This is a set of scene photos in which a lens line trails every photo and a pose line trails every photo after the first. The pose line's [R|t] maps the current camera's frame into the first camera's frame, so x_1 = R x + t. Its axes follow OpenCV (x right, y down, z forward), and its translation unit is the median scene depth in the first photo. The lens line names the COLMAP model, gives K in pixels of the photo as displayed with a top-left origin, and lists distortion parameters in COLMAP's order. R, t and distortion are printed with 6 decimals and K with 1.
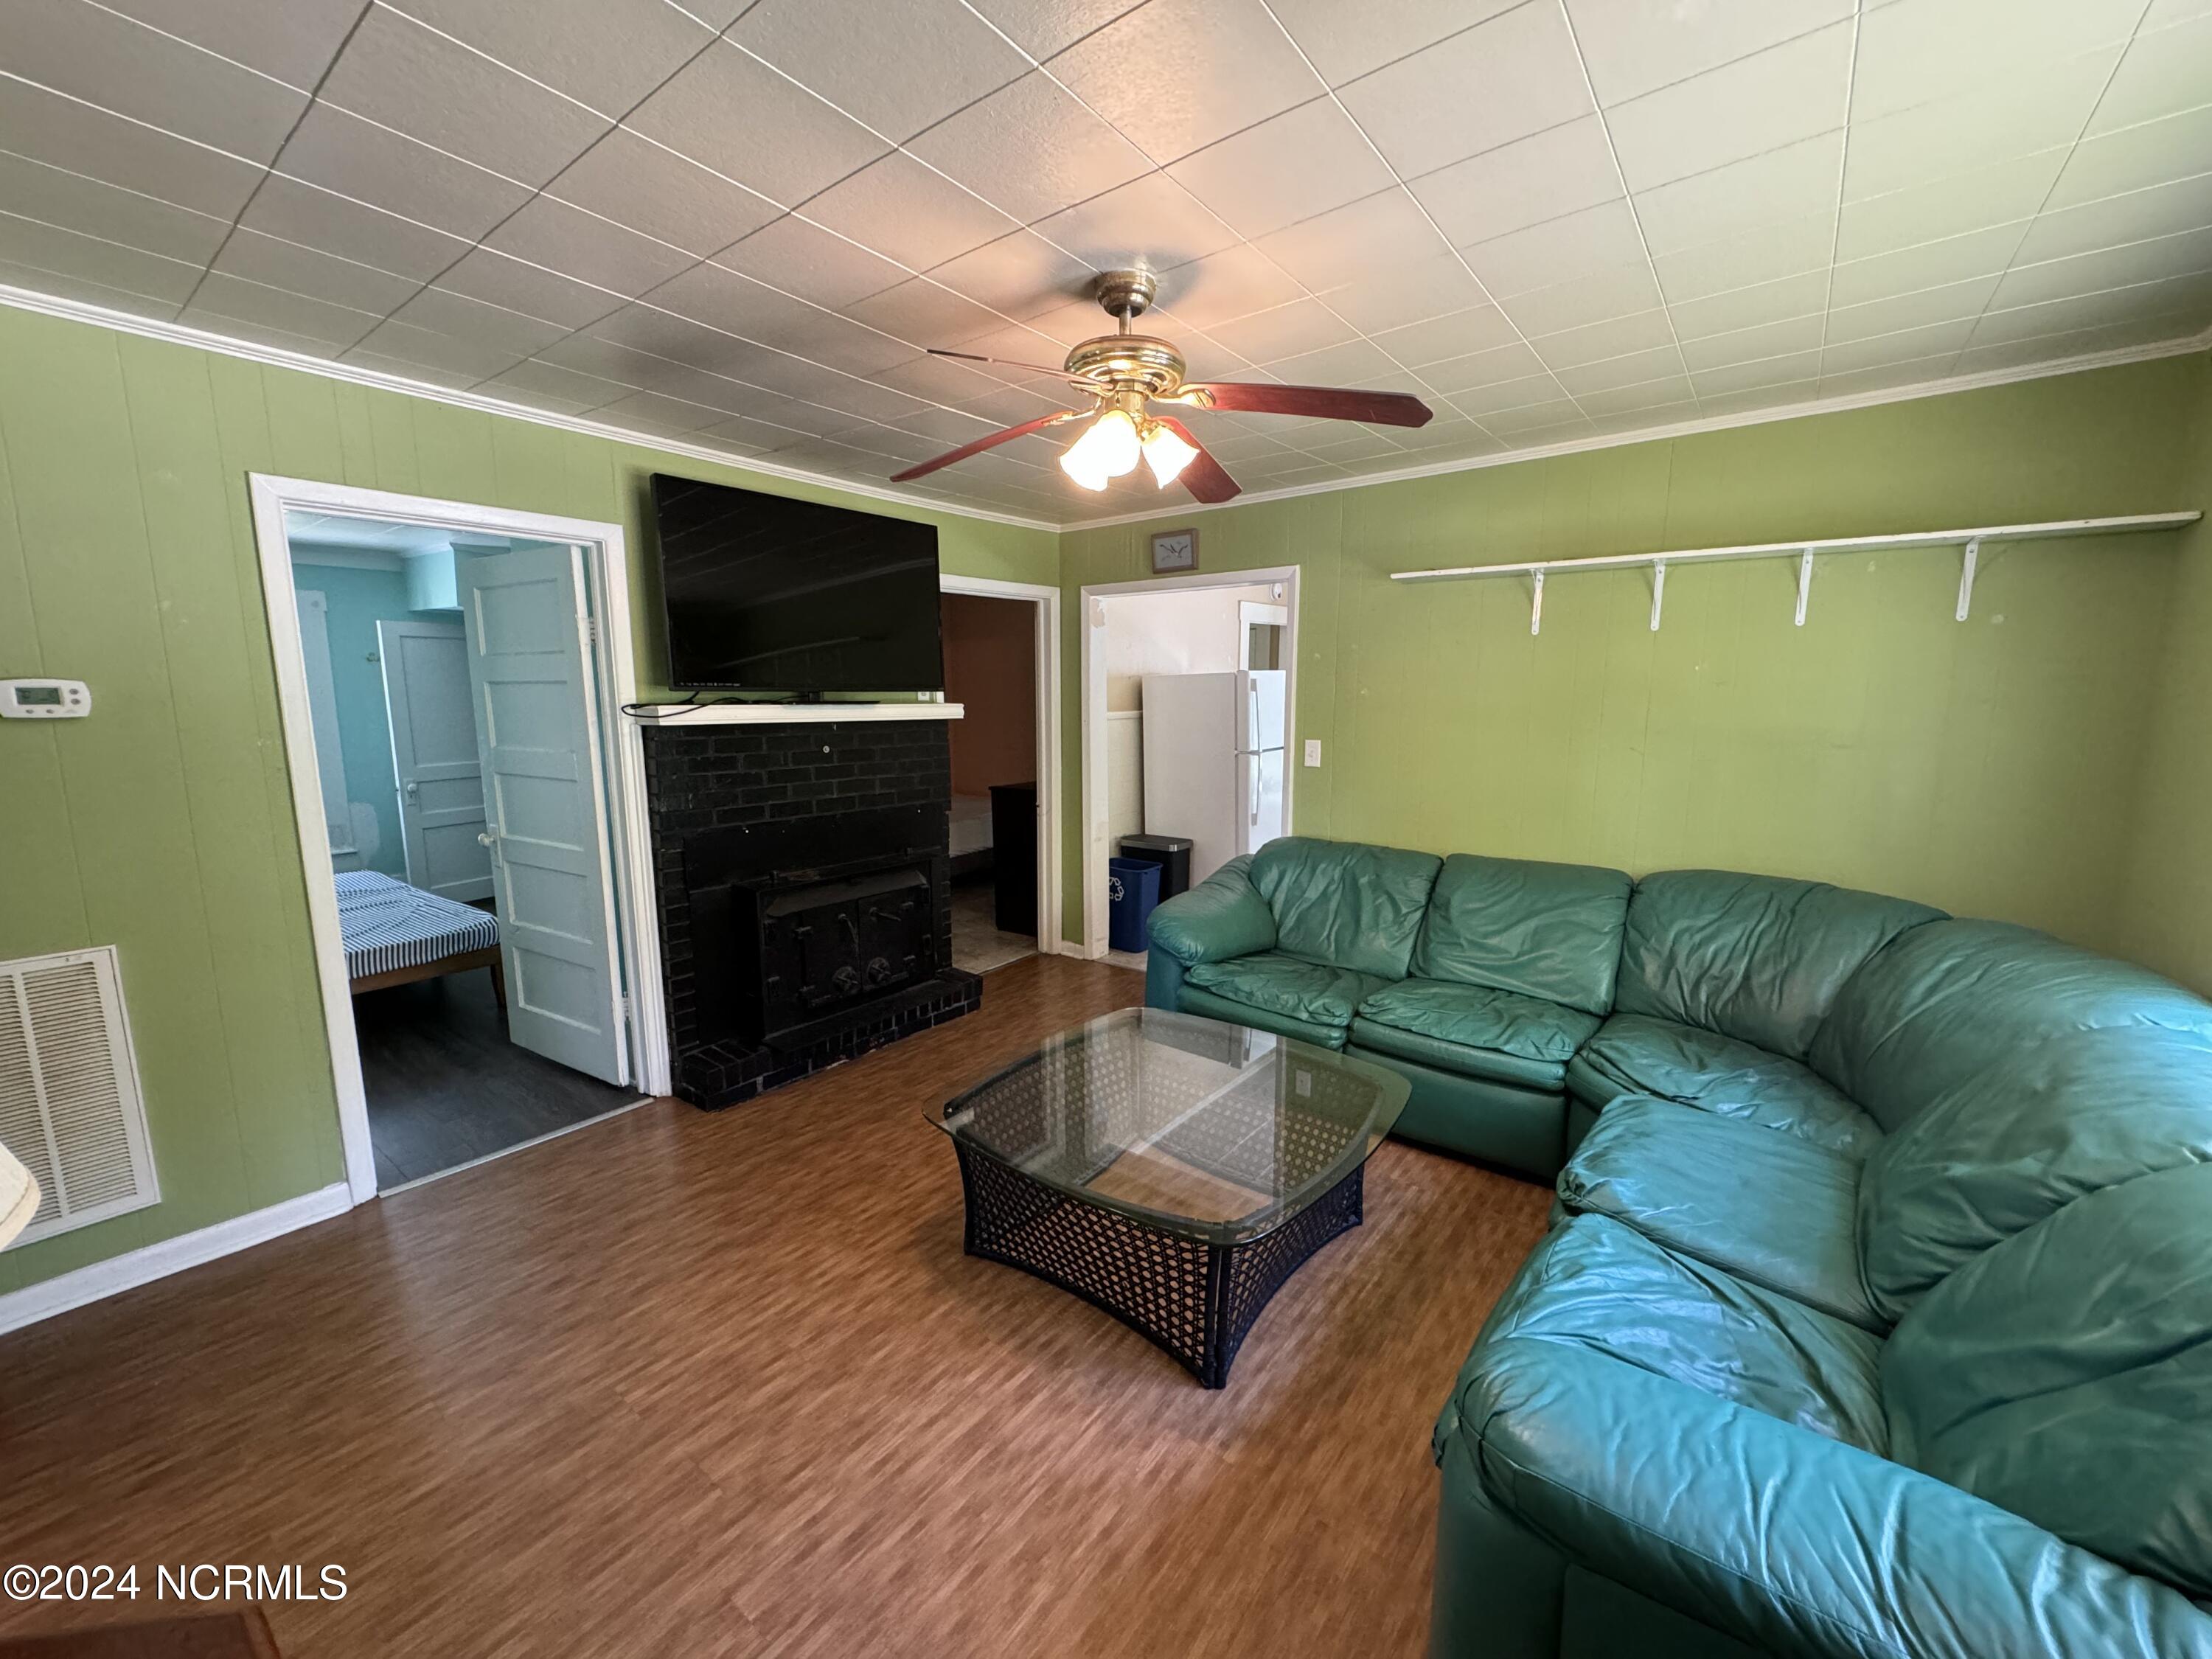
lens RADIAL K [[884.9, 0, 1106.3], [0, 884.9, 830.4], [0, 0, 1]] dist [0.000108, -0.000041]
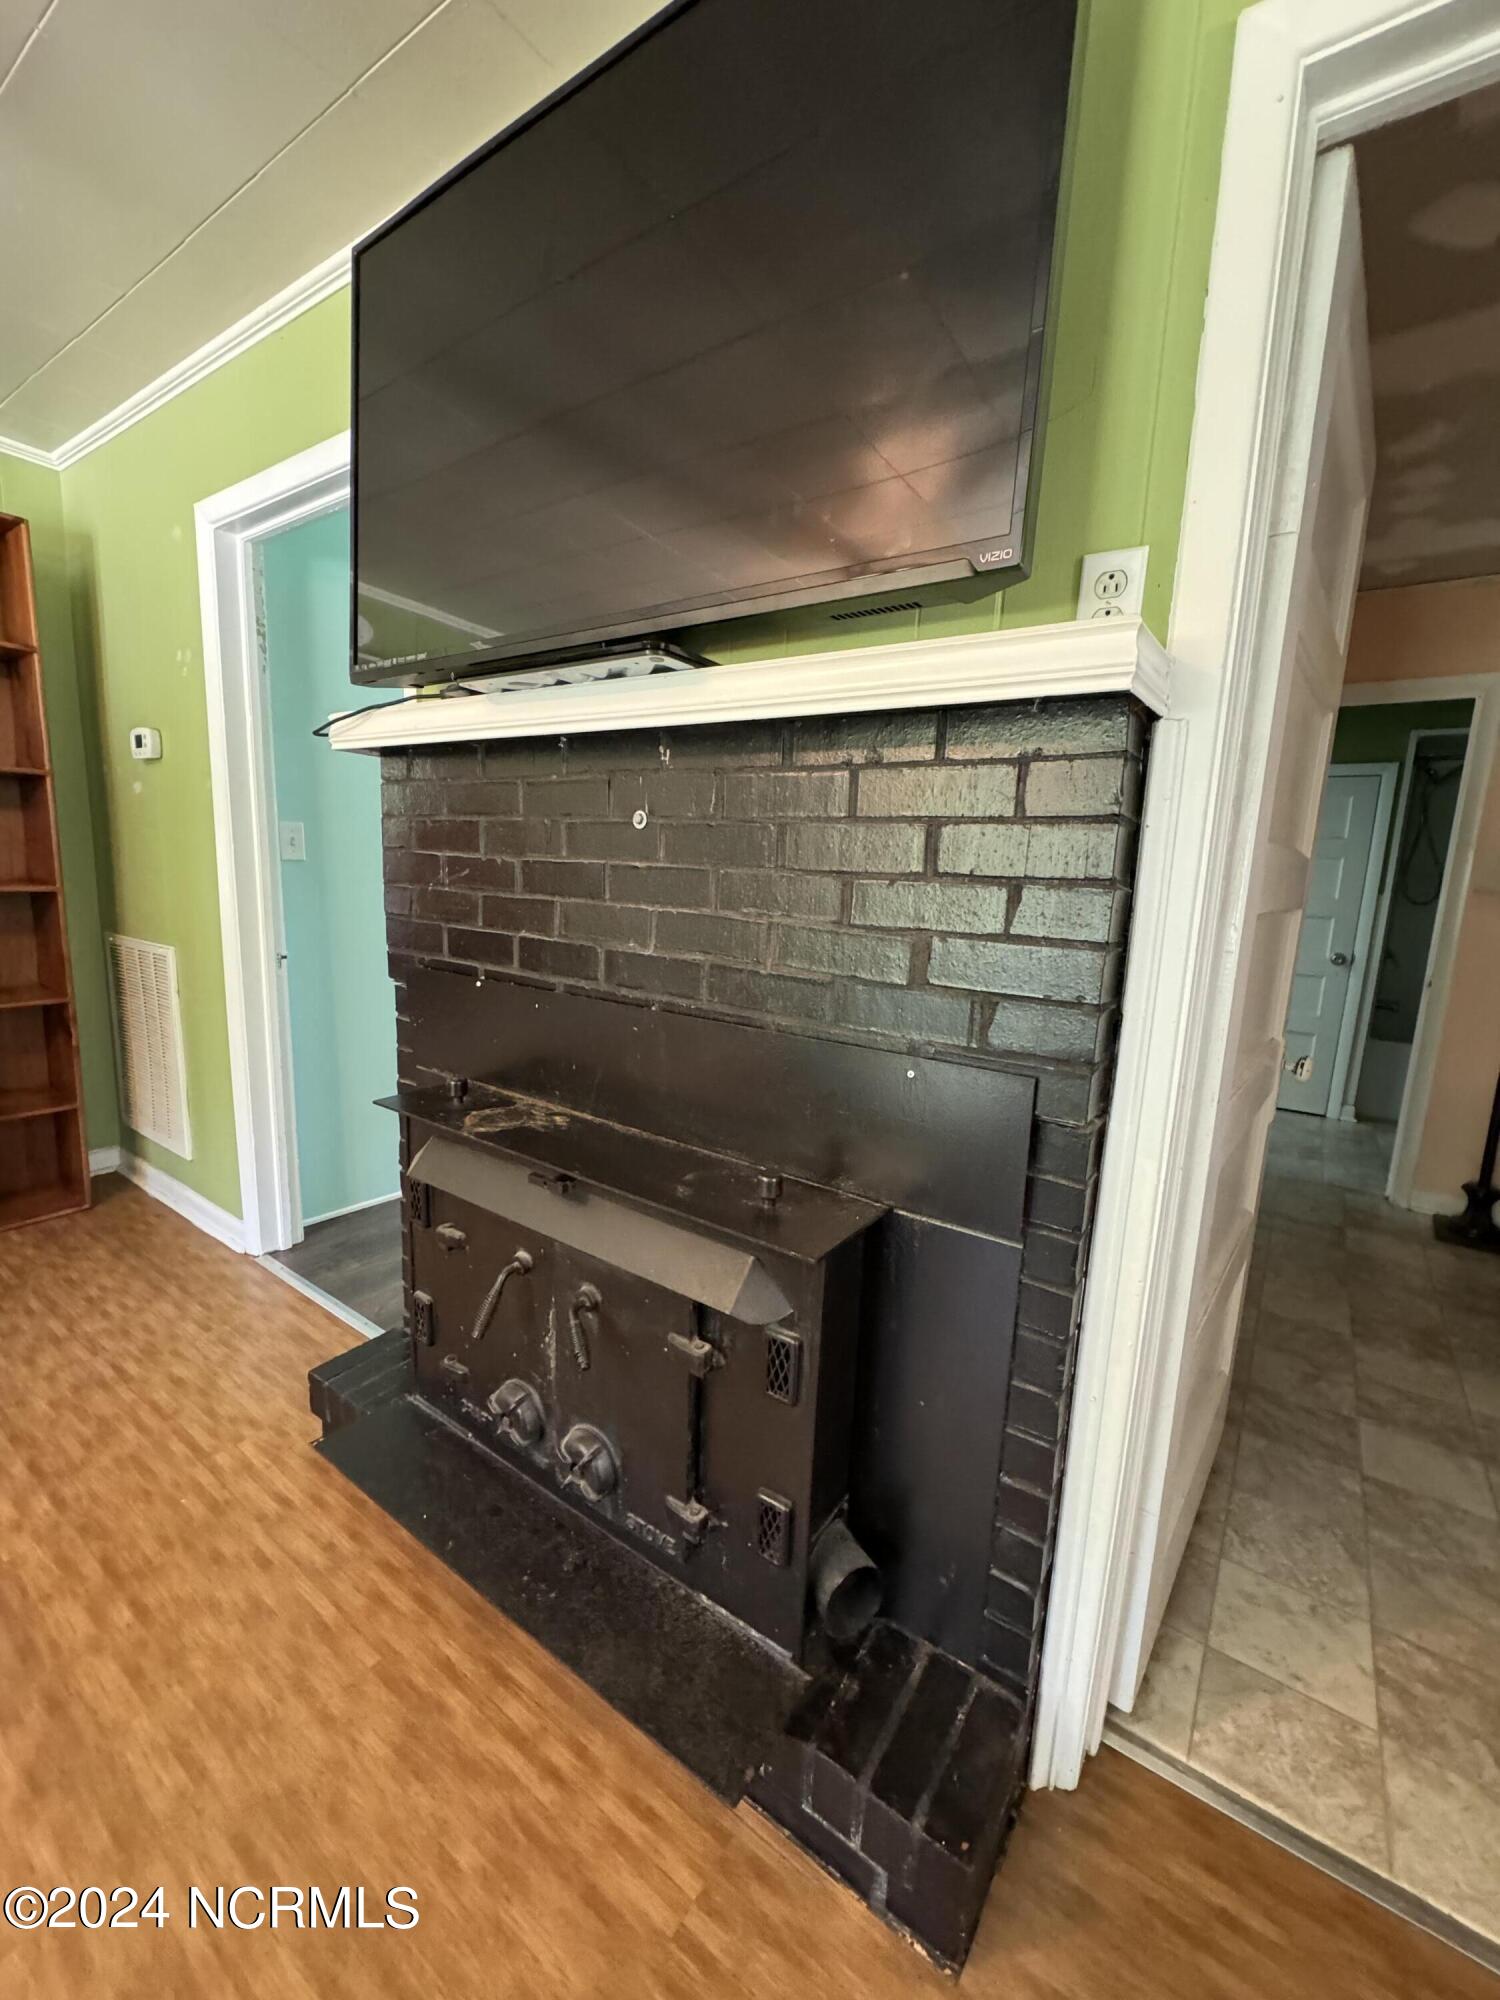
lens RADIAL K [[800.1, 0, 751.0], [0, 800.1, 1003.9], [0, 0, 1]] dist [0.000108, -0.000041]
pose [[0.044943, 0.170139, -0.984395, 0.024514], [-0.194708, 0.967984, 0.158413, -0.083835], [0.979831, 0.184550, 0.076631, 1.096943]]
